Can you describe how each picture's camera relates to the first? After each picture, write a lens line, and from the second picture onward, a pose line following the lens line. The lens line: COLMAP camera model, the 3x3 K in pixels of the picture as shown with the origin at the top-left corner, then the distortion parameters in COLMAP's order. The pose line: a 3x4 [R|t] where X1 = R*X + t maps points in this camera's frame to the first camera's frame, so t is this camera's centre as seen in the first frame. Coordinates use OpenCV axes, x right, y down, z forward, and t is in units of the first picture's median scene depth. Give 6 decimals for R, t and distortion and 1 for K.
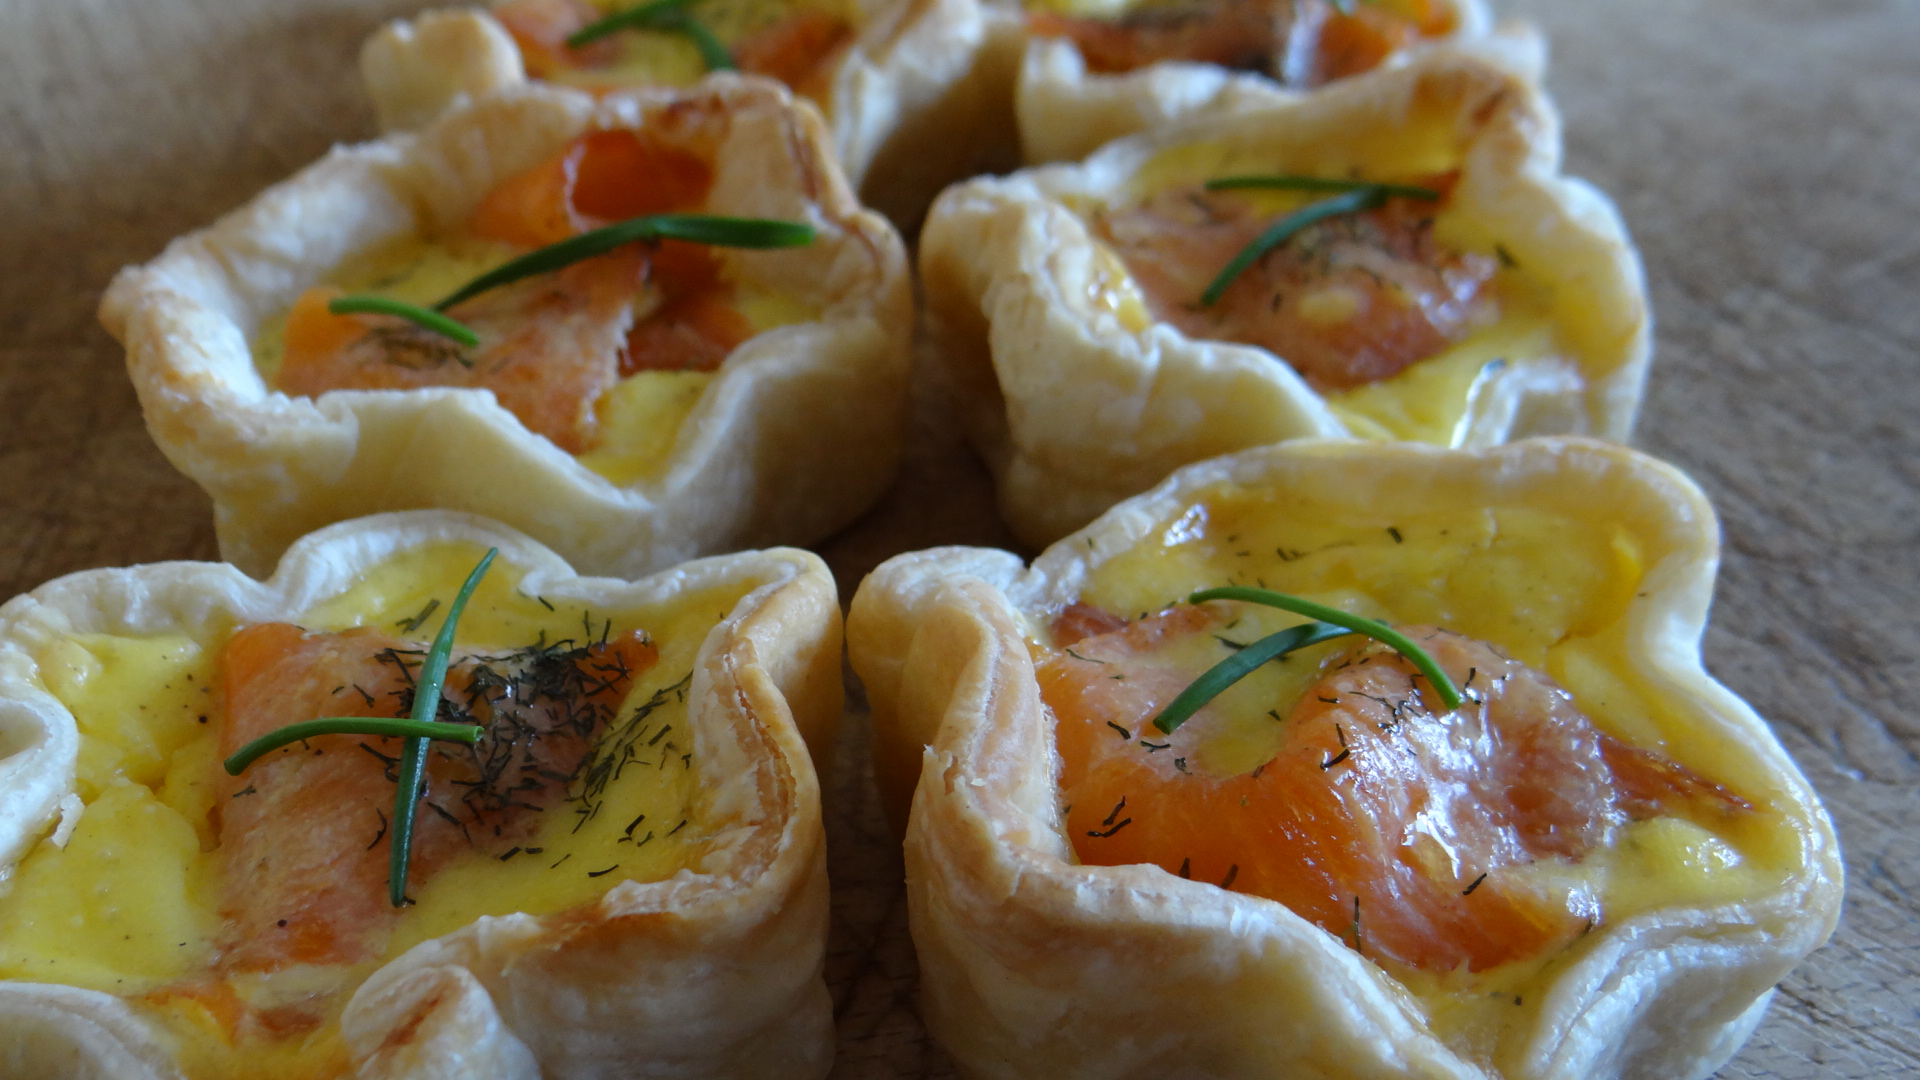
lens RADIAL K [[2093.4, 0, 960.0], [0, 2093.4, 540.0], [0, 0, 1]] dist [-0.014654, -0.009291]
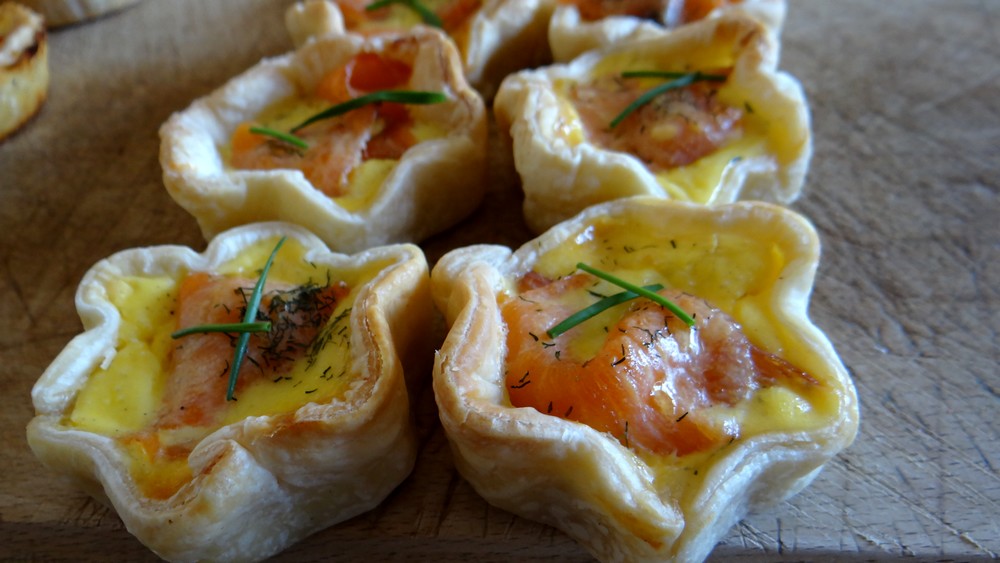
lens RADIAL K [[767.1, 0, 500.0], [0, 767.1, 281.5], [0, 0, 1]] dist [-0.014849, 0.006684]
pose [[0.992124, 0.025714, -0.122595, 0.126406], [-0.009042, 0.990852, 0.134653, -0.073314], [0.124936, -0.132484, 0.983280, 0.161281]]
